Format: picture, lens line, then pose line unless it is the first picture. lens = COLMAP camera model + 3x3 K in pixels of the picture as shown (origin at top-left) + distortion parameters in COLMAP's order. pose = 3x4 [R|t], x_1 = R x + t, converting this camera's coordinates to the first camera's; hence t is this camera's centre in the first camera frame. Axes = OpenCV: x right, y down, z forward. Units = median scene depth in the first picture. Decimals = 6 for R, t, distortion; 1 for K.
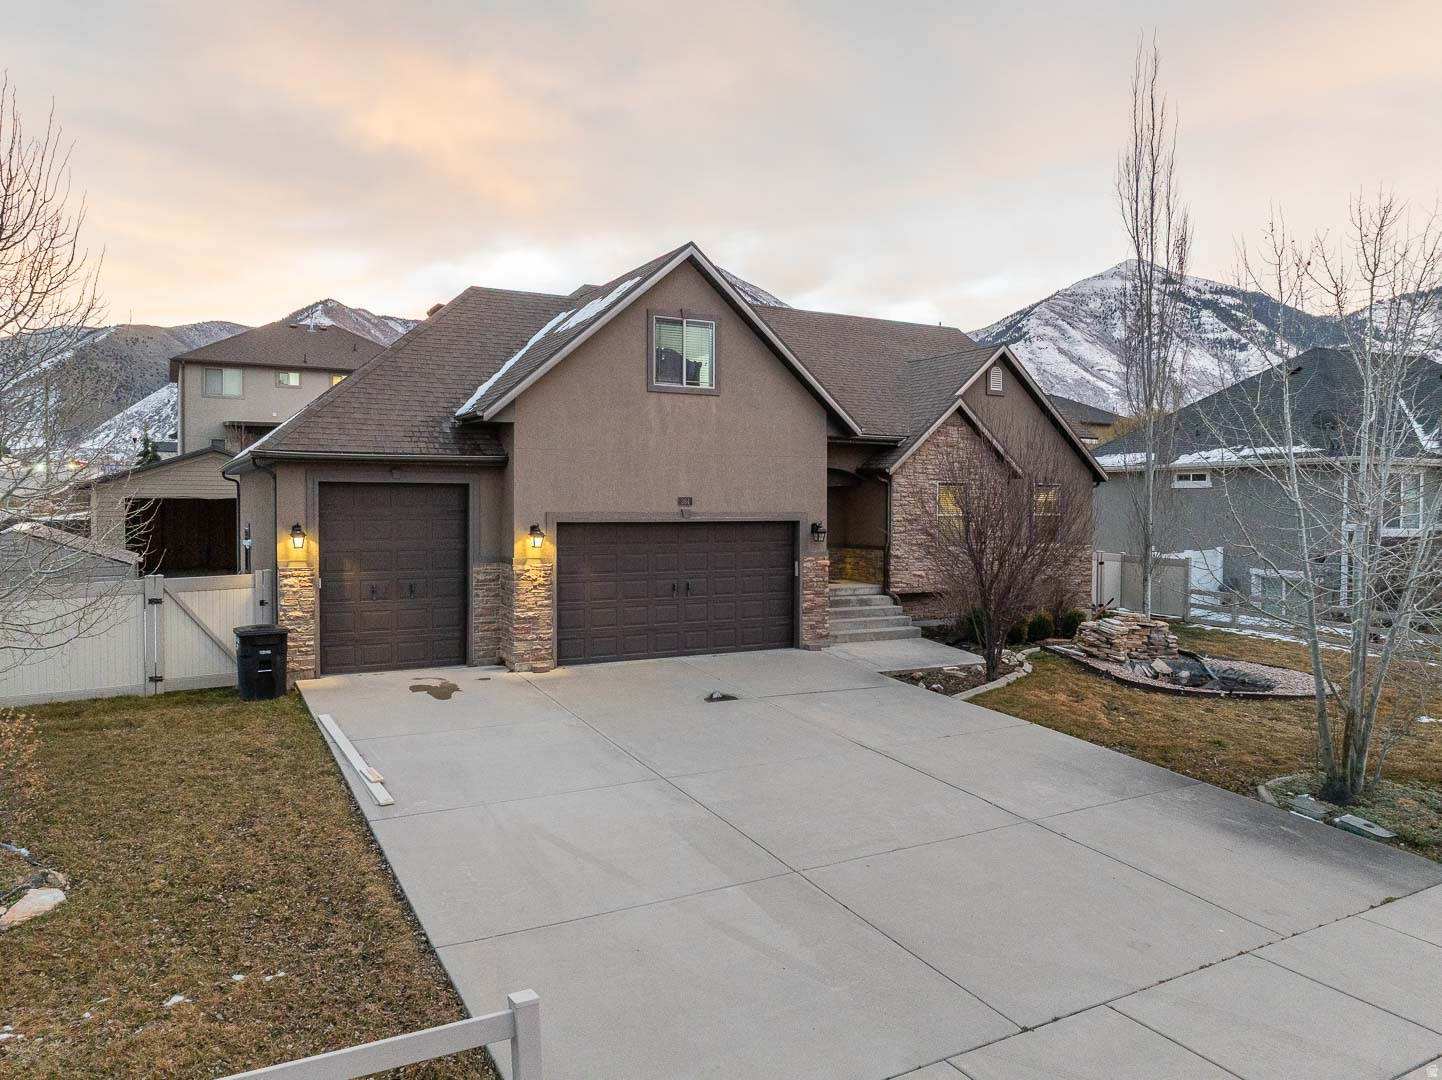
lens RADIAL K [[1020.9, 0, 728.5], [0, 1020.9, 527.8], [0, 0, 1]] dist [-0.046065, 0.018909]
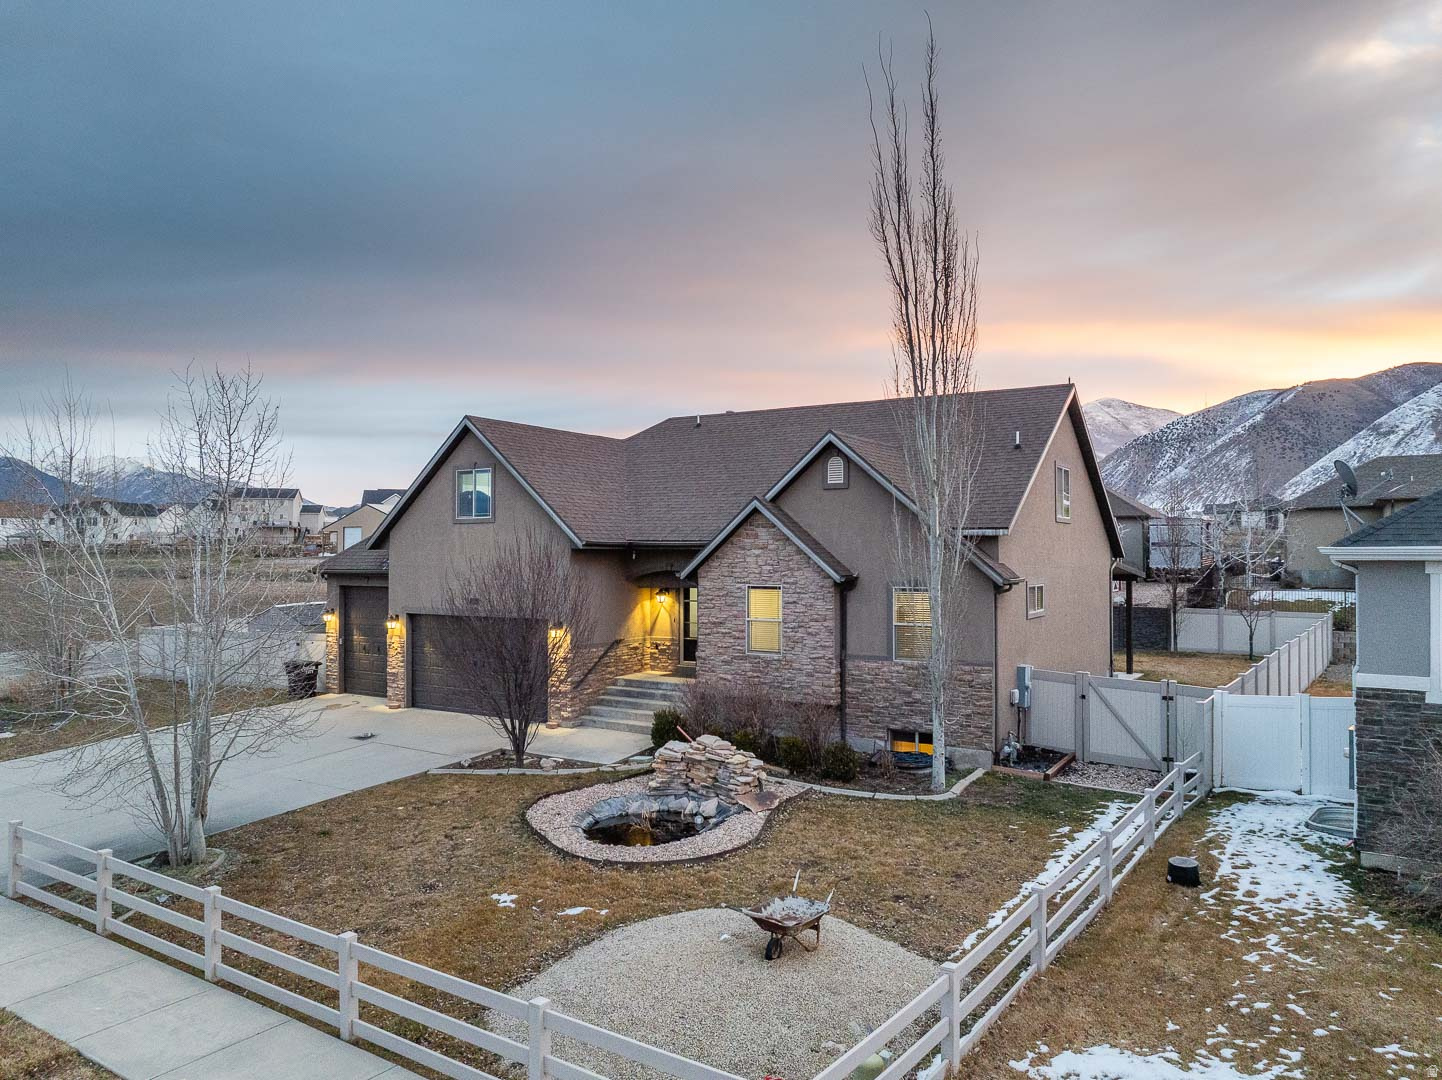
lens RADIAL K [[1020.9, 0, 727.2], [0, 1020.9, 528.5], [0, 0, 1]] dist [-0.046065, 0.018909]
pose [[0.476347, -0.027797, -0.878818, 1.202105], [-0.018889, 0.998946, -0.041835, -0.066077], [0.879055, 0.036528, 0.475320, 0.585754]]
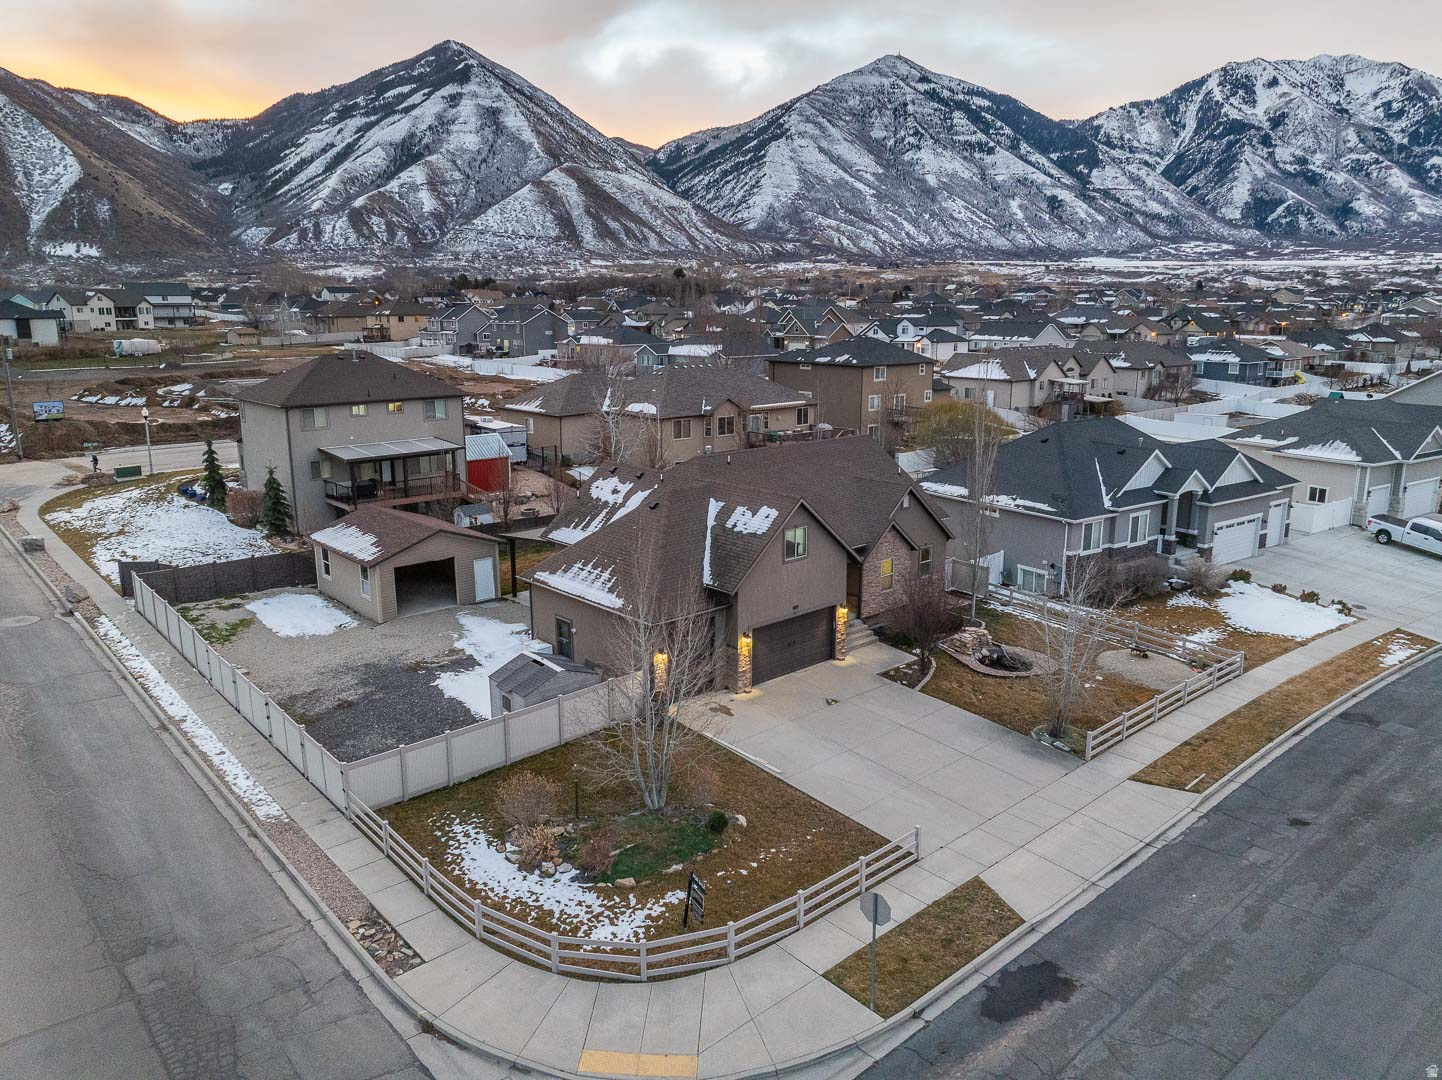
lens RADIAL K [[1020.9, 0, 726.4], [0, 1020.9, 529.7], [0, 0, 1]] dist [-0.046065, 0.018909]
pose [[0.974128, -0.053688, 0.219526, -0.608757], [0.010160, 0.980794, 0.194781, -0.570980], [-0.225767, -0.187511, 0.955965, -0.968466]]
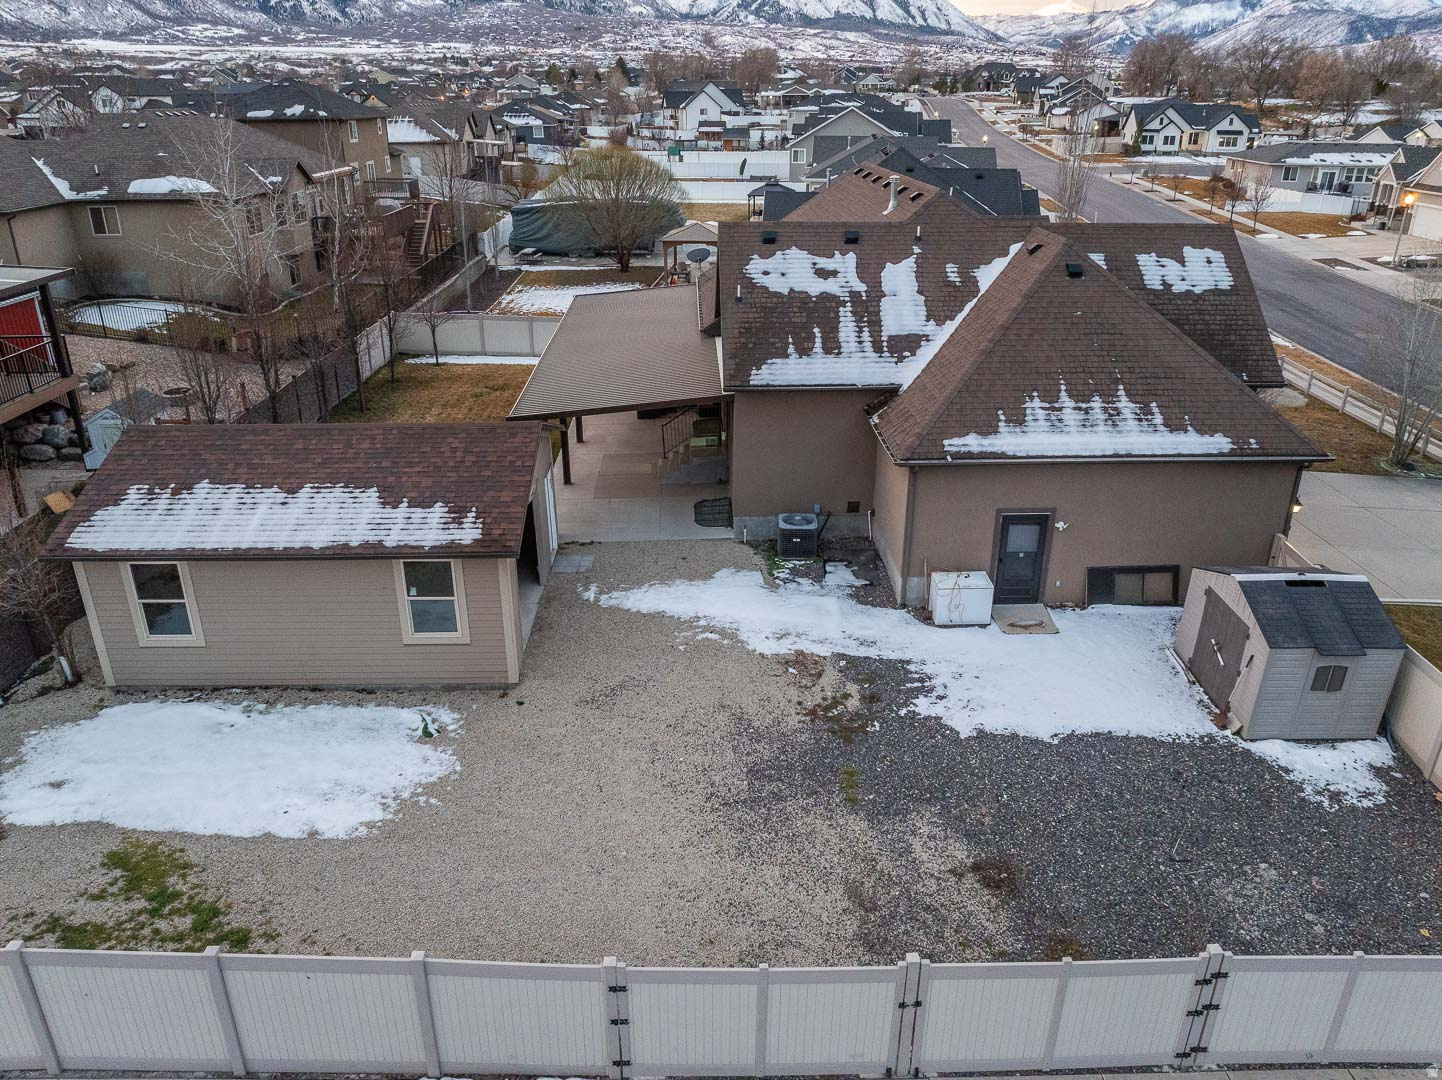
lens RADIAL K [[1020.9, 0, 725.1], [0, 1020.9, 531.4], [0, 0, 1]] dist [-0.046065, 0.018909]
pose [[0.459300, -0.353940, 0.814721, -1.500027], [0.020709, 0.921205, 0.388526, -0.399396], [-0.888040, -0.161578, 0.430439, 0.847636]]
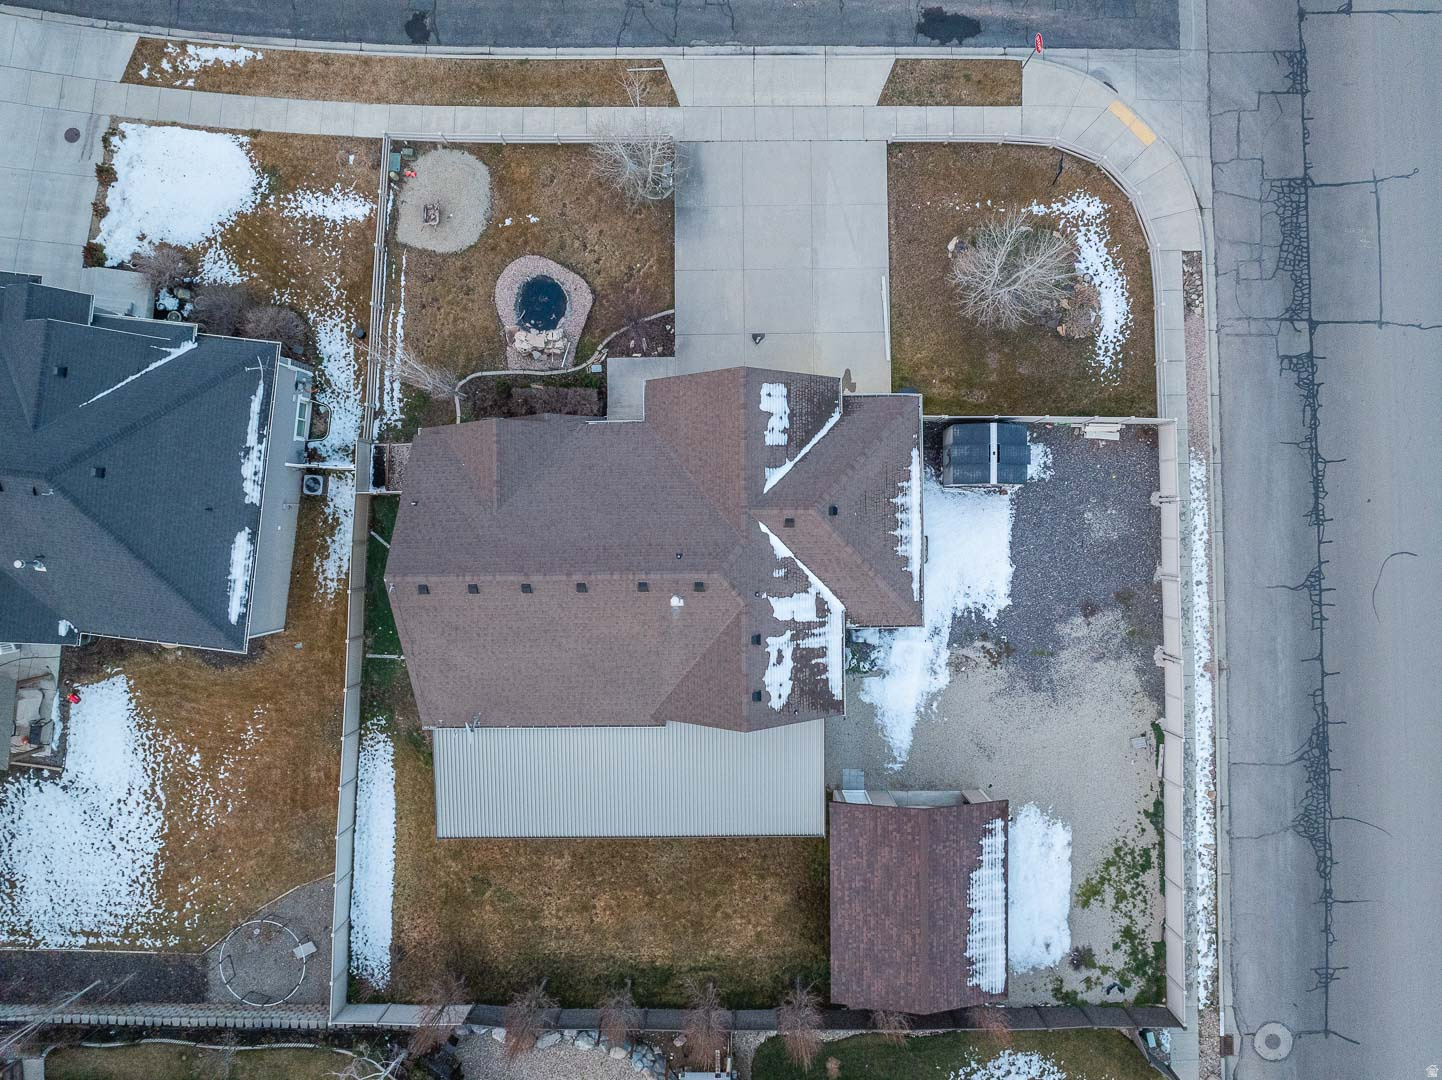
lens RADIAL K [[1020.9, 0, 725.8], [0, 1020.9, 533.1], [0, 0, 1]] dist [-0.046065, 0.018909]
pose [[-0.877124, -0.480263, 0.001115, -0.149540], [0.018696, -0.031827, 0.999319, -2.059697], [-0.479900, 0.876547, 0.036895, 1.095462]]
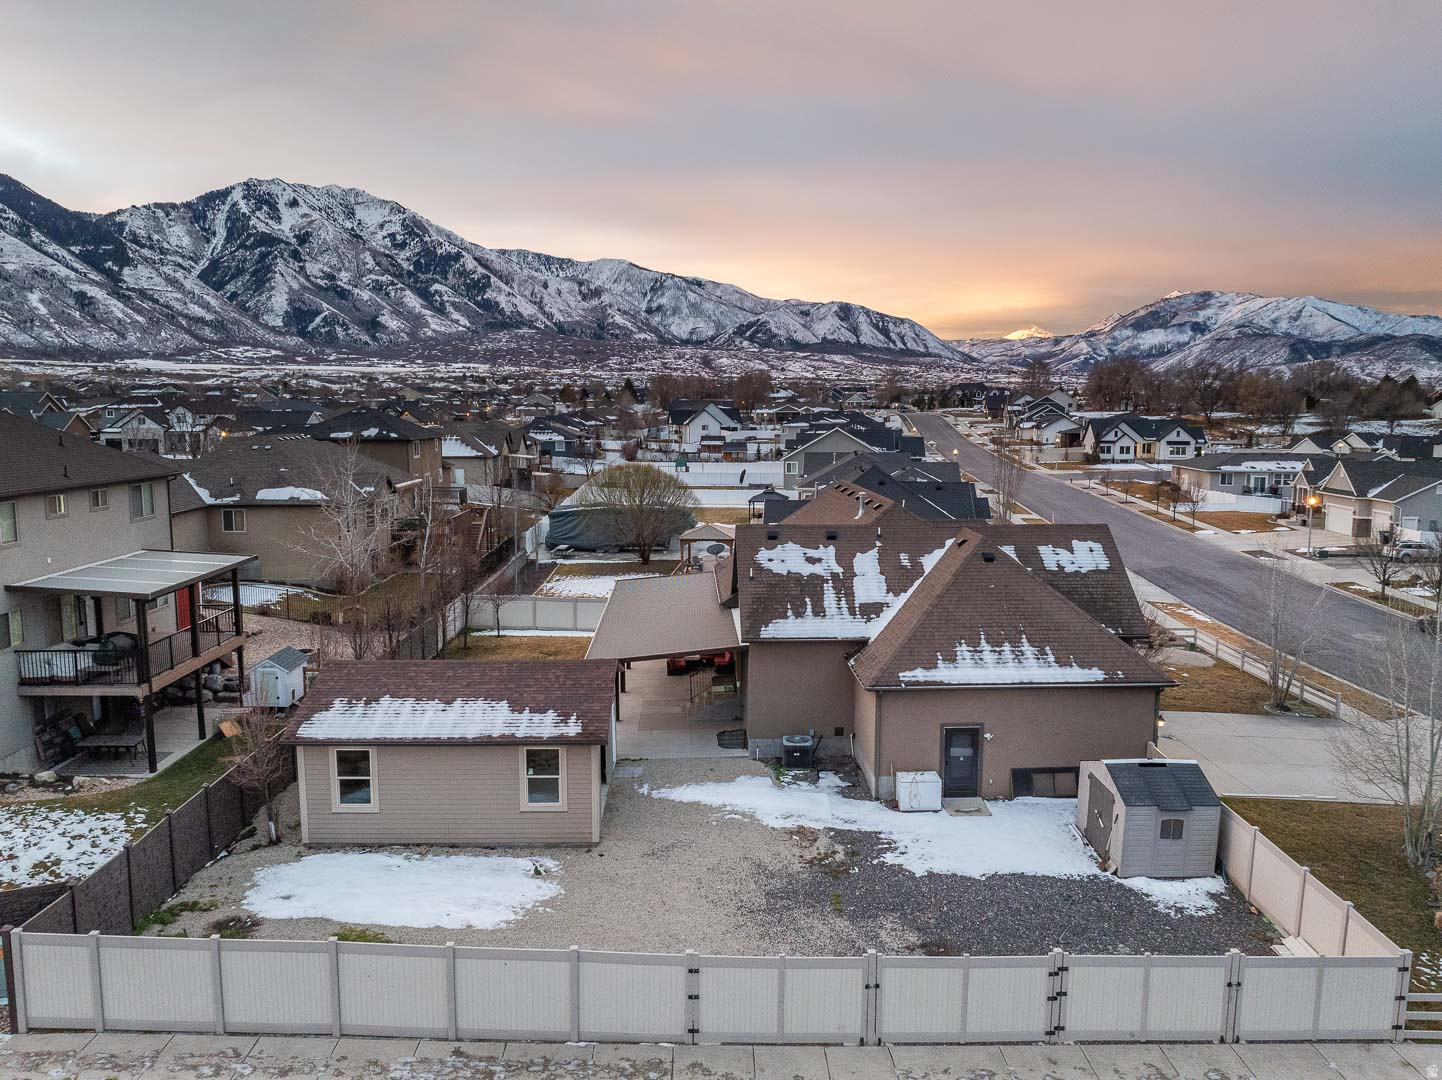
lens RADIAL K [[1020.9, 0, 724.2], [0, 1020.9, 531.3], [0, 0, 1]] dist [-0.046065, 0.018909]
pose [[0.457140, -0.109034, 0.882686, -1.903015], [0.021270, 0.993513, 0.111709, -0.448993], [-0.889141, -0.032292, 0.456493, 0.674096]]
